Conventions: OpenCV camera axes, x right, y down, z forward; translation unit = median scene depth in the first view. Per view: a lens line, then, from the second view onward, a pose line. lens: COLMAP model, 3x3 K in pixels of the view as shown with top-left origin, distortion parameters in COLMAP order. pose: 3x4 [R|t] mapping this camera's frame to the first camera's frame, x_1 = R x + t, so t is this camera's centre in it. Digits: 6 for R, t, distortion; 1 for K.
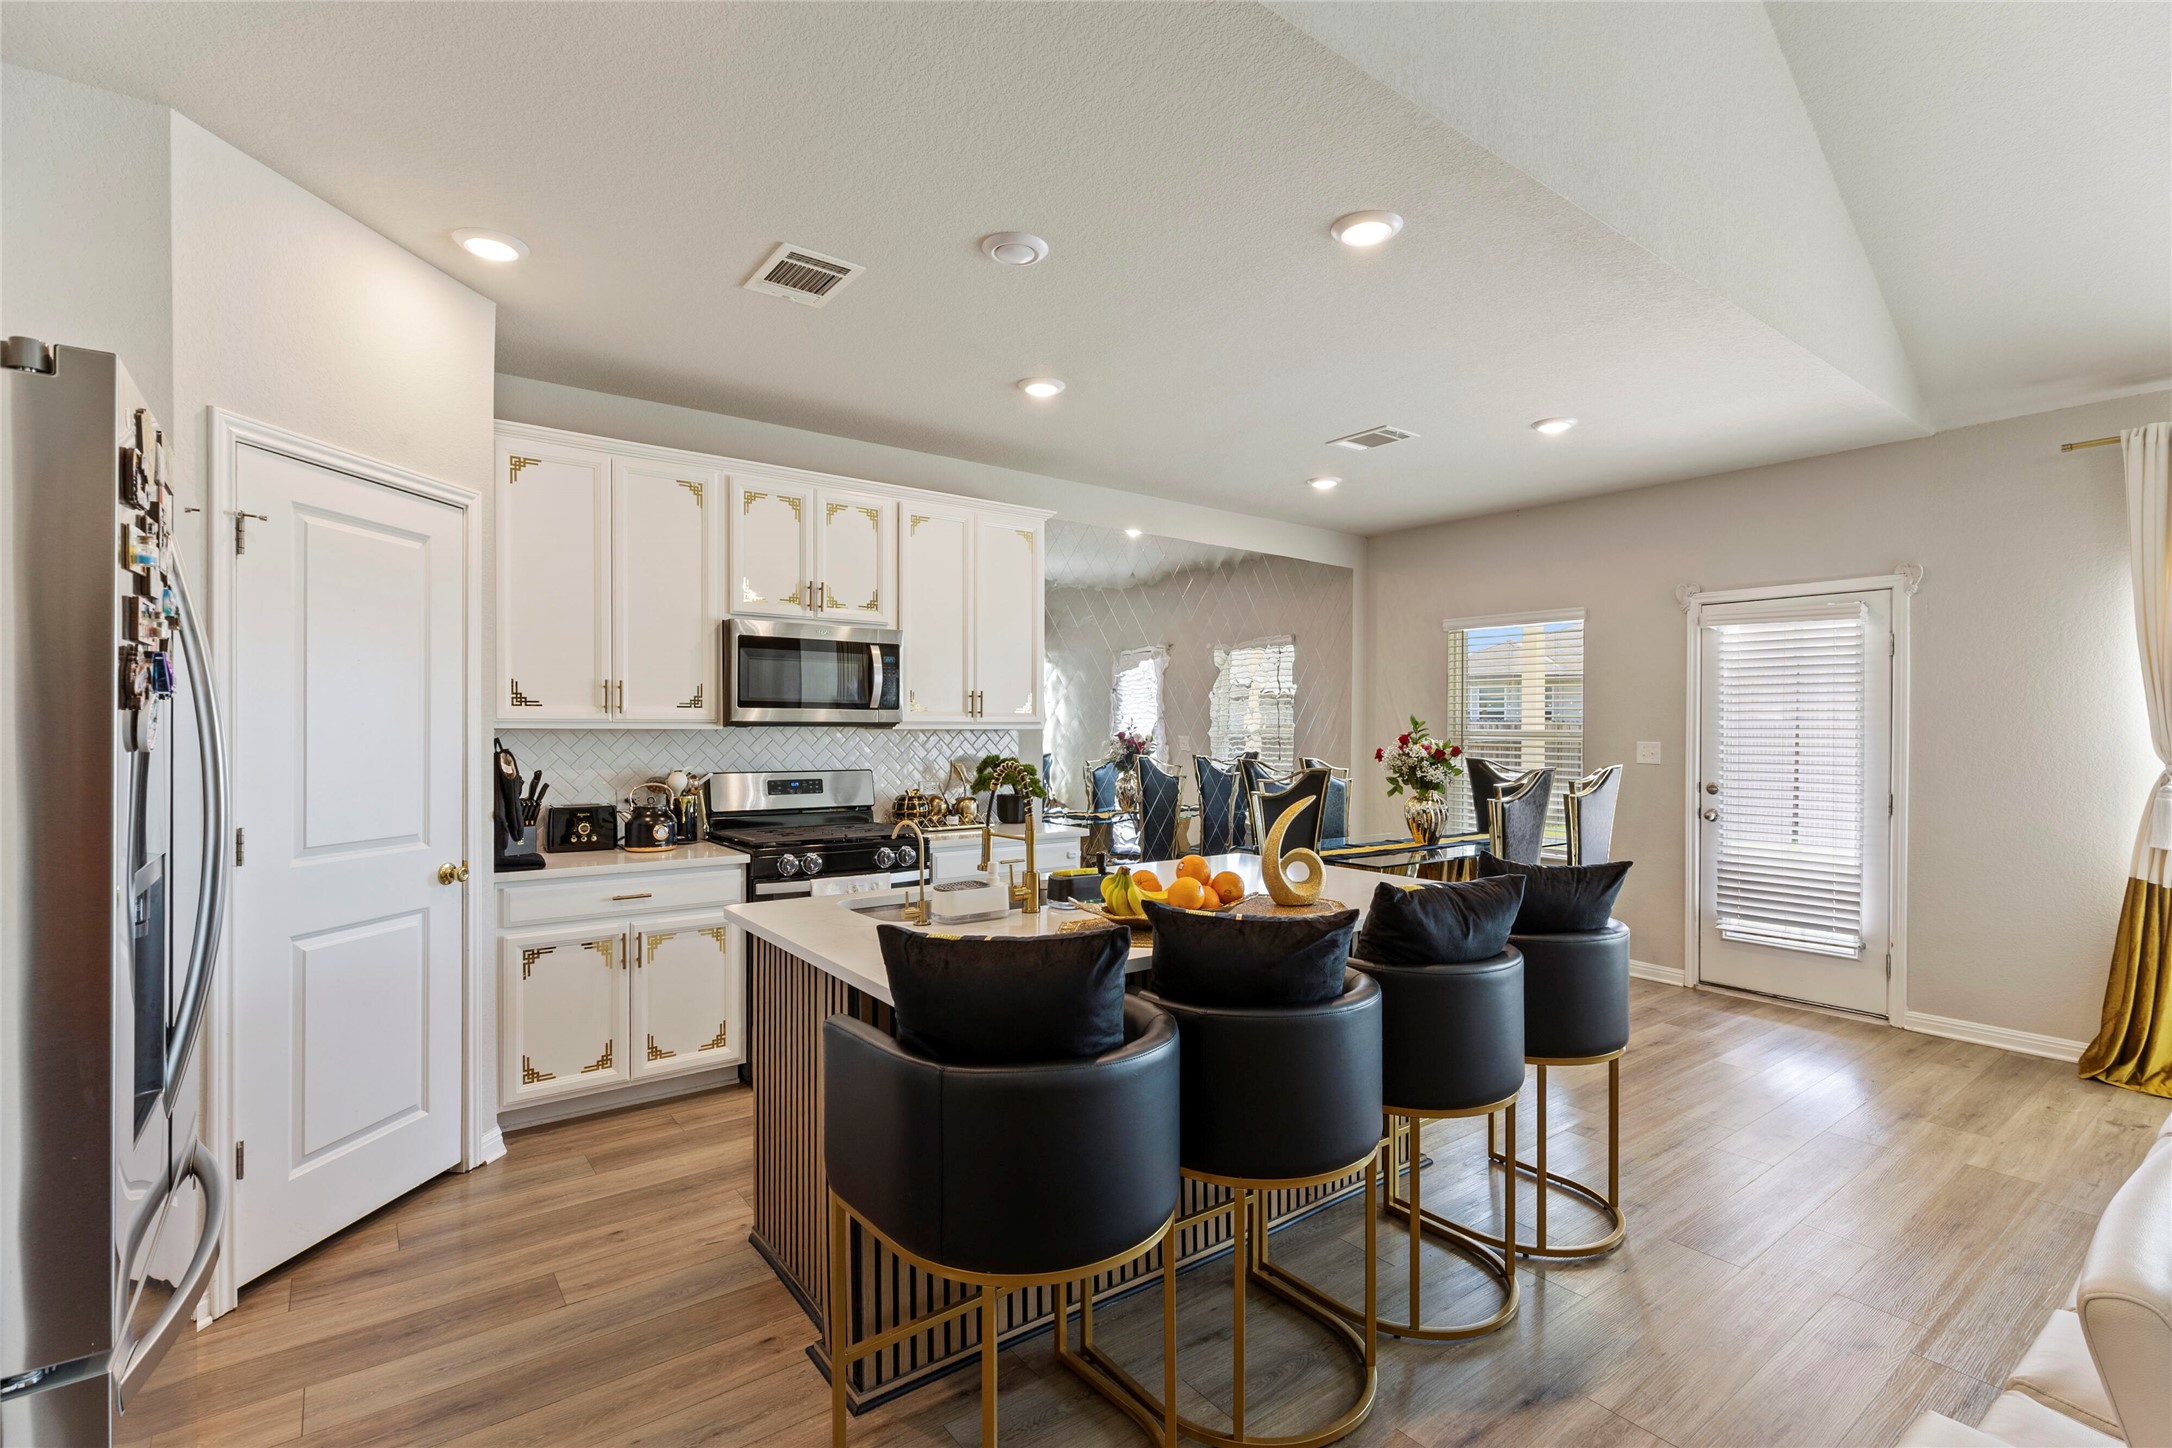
lens RADIAL K [[994.8, 0, 1079.4], [0, 994.8, 733.0], [0, 0, 1]] dist [-0.004466, -0.001478]
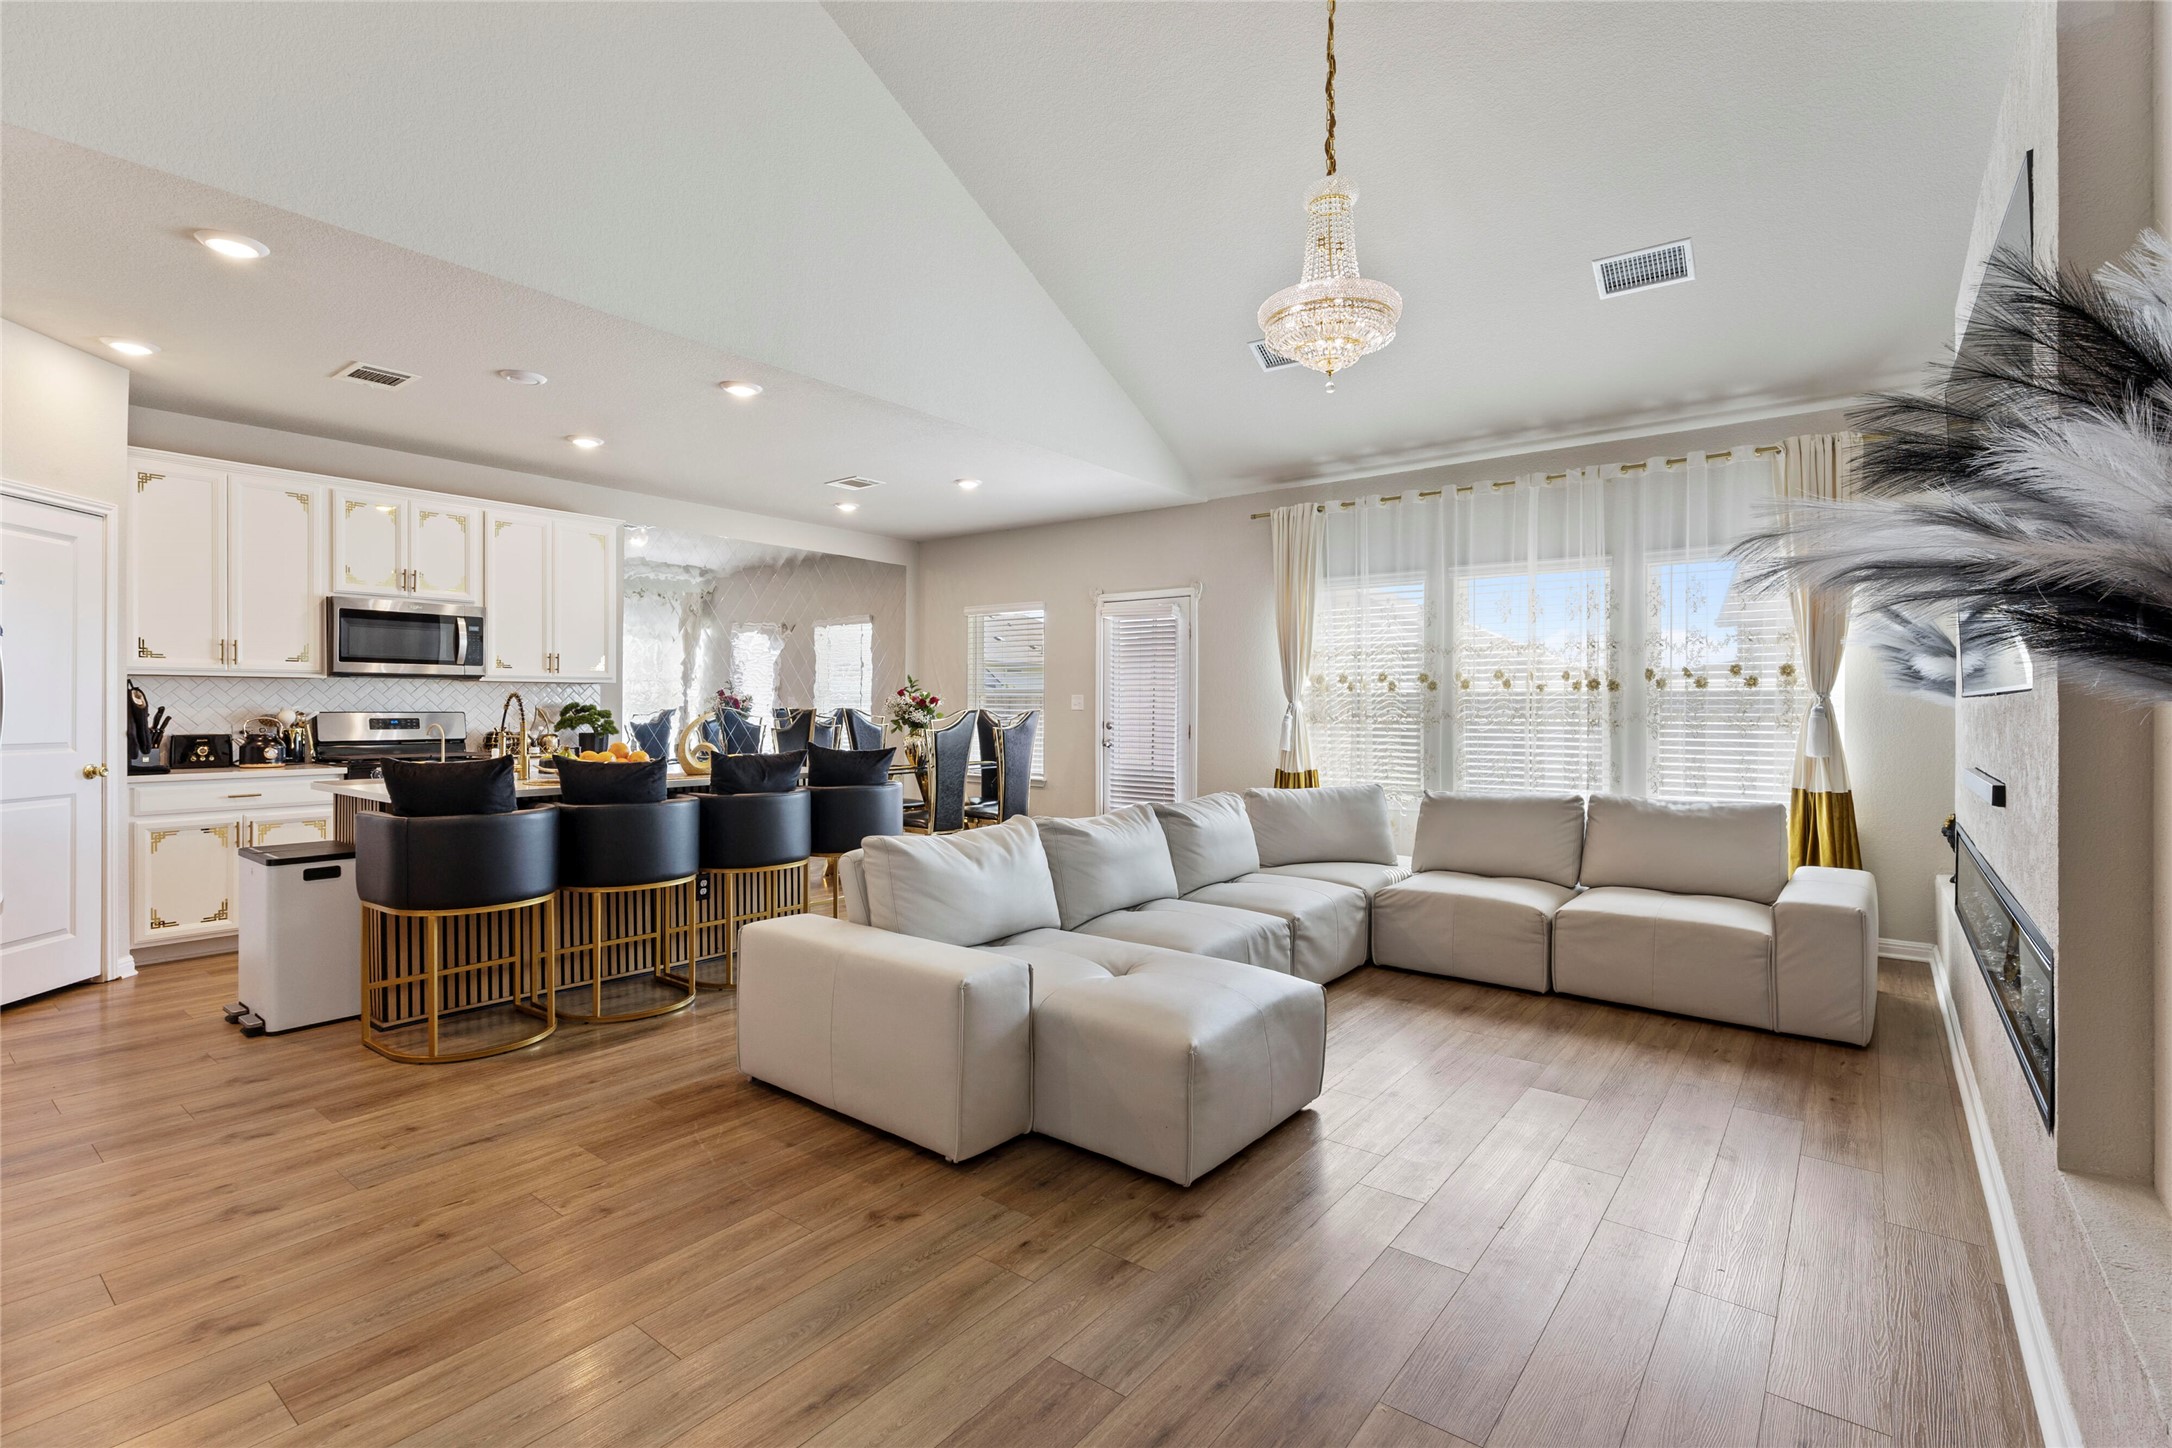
lens RADIAL K [[994.8, 0, 1096.2], [0, 994.8, 704.9], [0, 0, 1]] dist [-0.004466, -0.001478]
pose [[0.961792, -0.000785, 0.273780, 0.276167], [0.001866, 0.999991, -0.003687, 0.039741], [-0.273775, 0.004057, 0.961785, -0.575884]]
